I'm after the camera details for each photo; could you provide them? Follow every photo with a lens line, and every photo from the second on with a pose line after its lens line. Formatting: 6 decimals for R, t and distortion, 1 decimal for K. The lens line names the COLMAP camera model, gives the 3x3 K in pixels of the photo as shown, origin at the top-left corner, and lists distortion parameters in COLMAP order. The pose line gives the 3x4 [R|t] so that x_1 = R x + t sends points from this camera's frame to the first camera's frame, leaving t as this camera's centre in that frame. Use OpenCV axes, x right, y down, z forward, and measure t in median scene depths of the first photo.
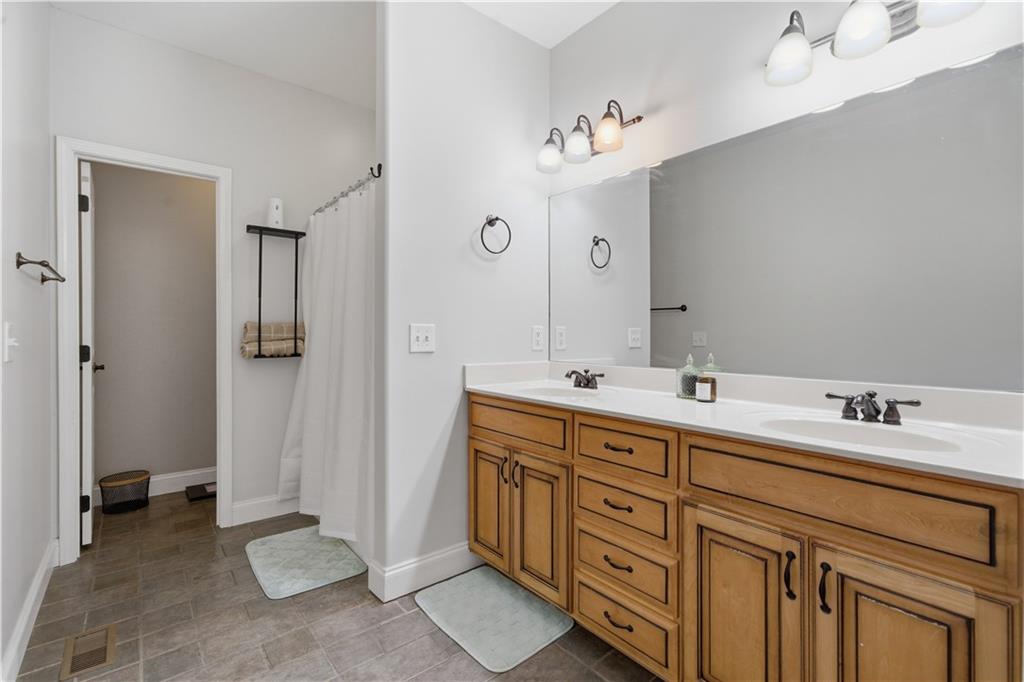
lens RADIAL K [[468.8, 0, 511.5], [0, 468.8, 333.5], [0, 0, 1]] dist [0.013301, -0.001791]
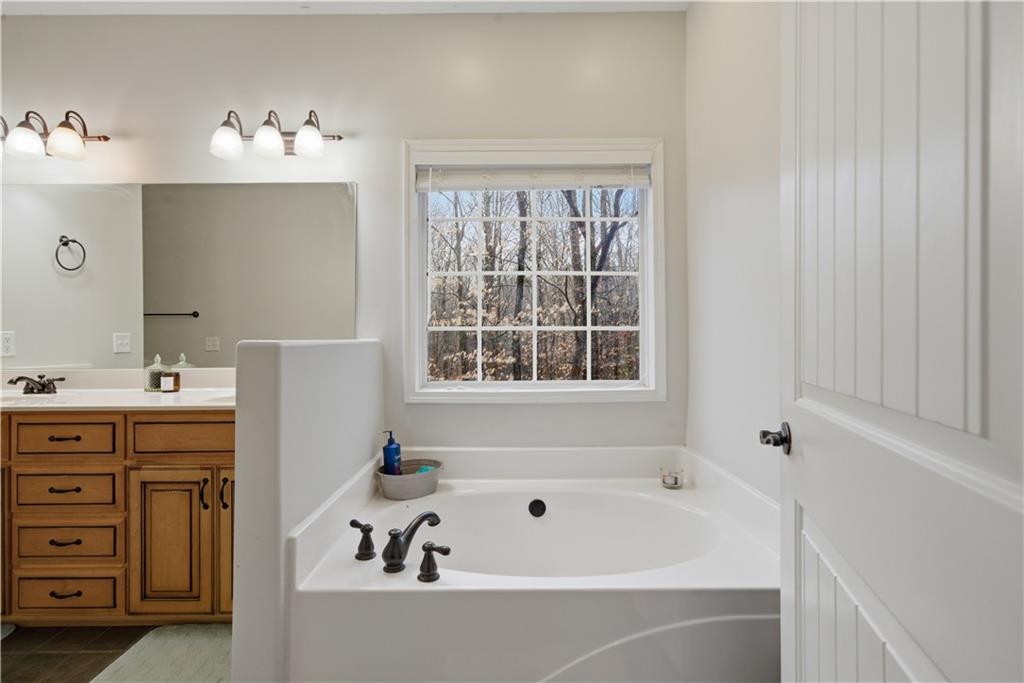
lens RADIAL K [[468.8, 0, 511.1], [0, 468.8, 337.6], [0, 0, 1]] dist [0.013301, -0.001791]
pose [[0.641702, -0.005822, 0.766932, 0.040372], [0.010157, 0.999948, -0.000907, 0.013205], [-0.766887, 0.008372, 0.641727, -0.503438]]
